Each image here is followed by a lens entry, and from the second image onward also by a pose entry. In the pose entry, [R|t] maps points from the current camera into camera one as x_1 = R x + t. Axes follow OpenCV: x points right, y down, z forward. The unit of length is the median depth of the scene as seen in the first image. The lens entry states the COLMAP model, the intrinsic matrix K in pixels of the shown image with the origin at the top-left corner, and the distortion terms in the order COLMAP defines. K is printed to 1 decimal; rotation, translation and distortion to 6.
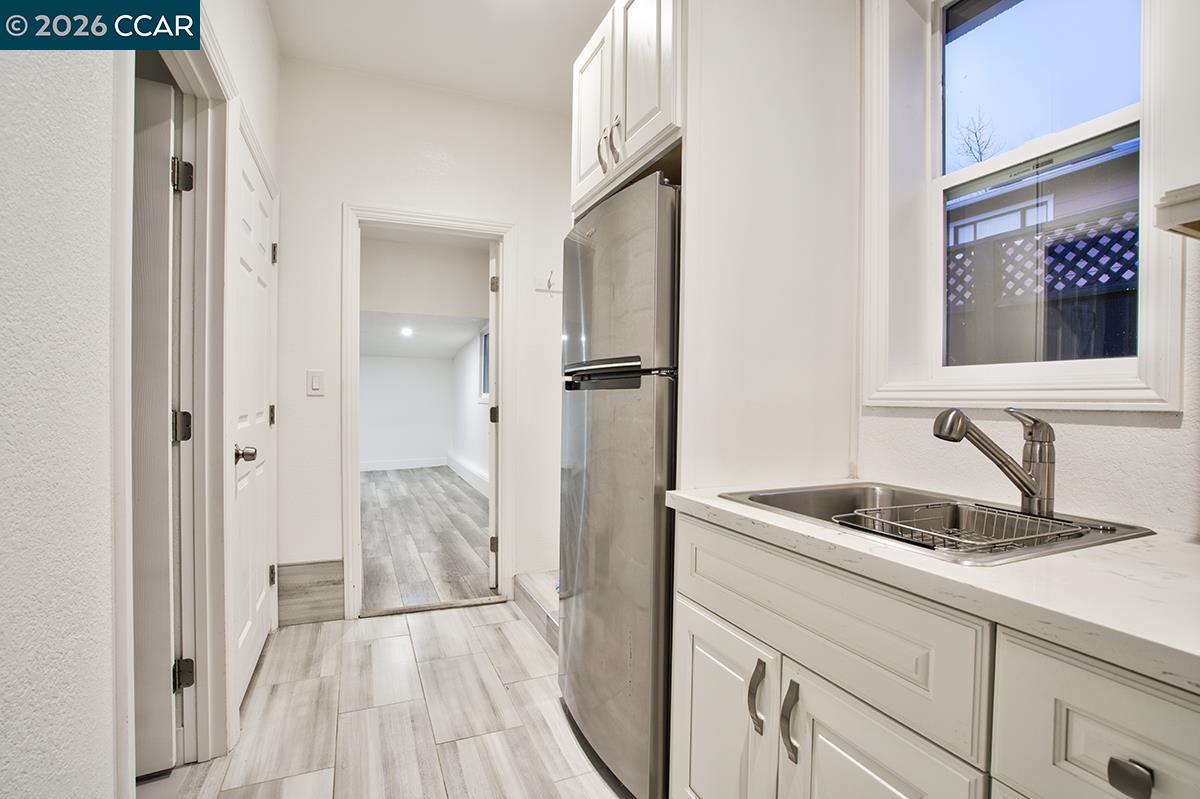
lens RADIAL K [[548.1, 0, 591.1], [0, 548.1, 401.9], [0, 0, 1]] dist [-0.056977, 0.019930]
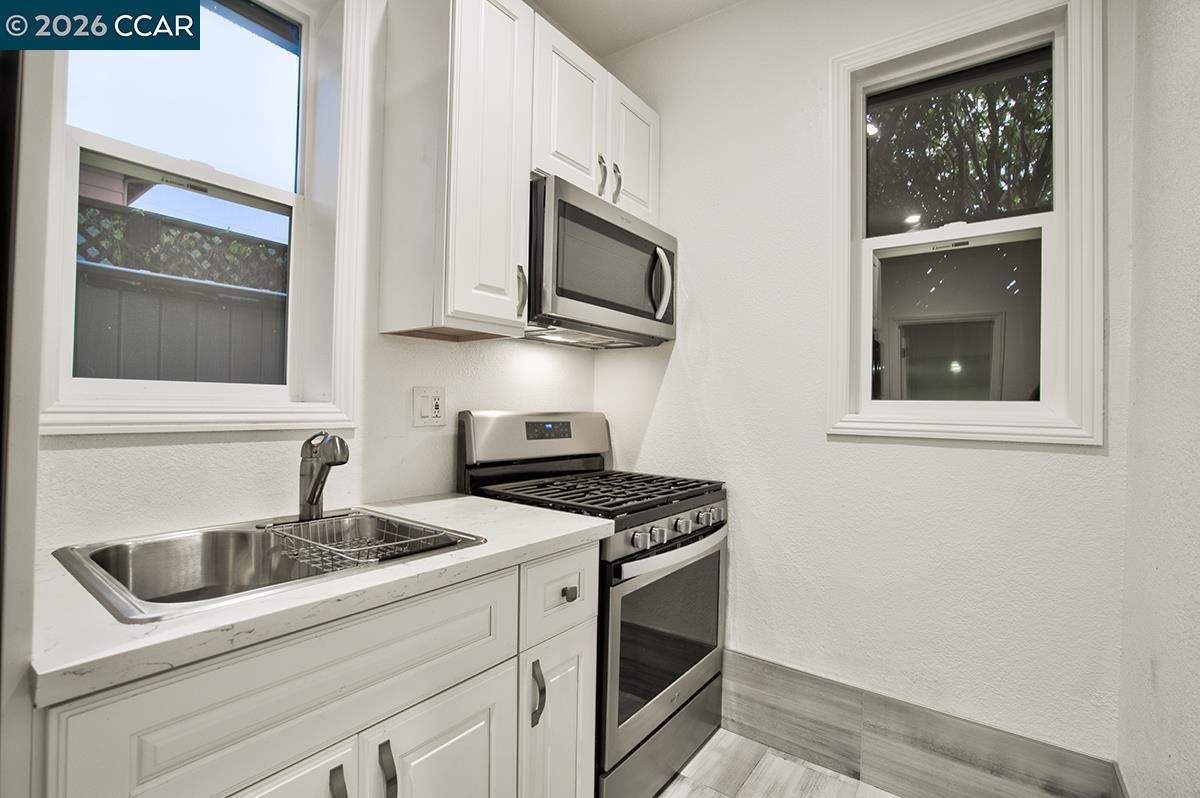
lens RADIAL K [[548.1, 0, 594.6], [0, 548.1, 401.2], [0, 0, 1]] dist [-0.056977, 0.019930]
pose [[-0.498276, -0.016756, 0.866857, -0.407698], [-0.022218, 0.999732, 0.006553, -0.057189], [-0.866734, -0.015995, -0.498514, 0.792070]]
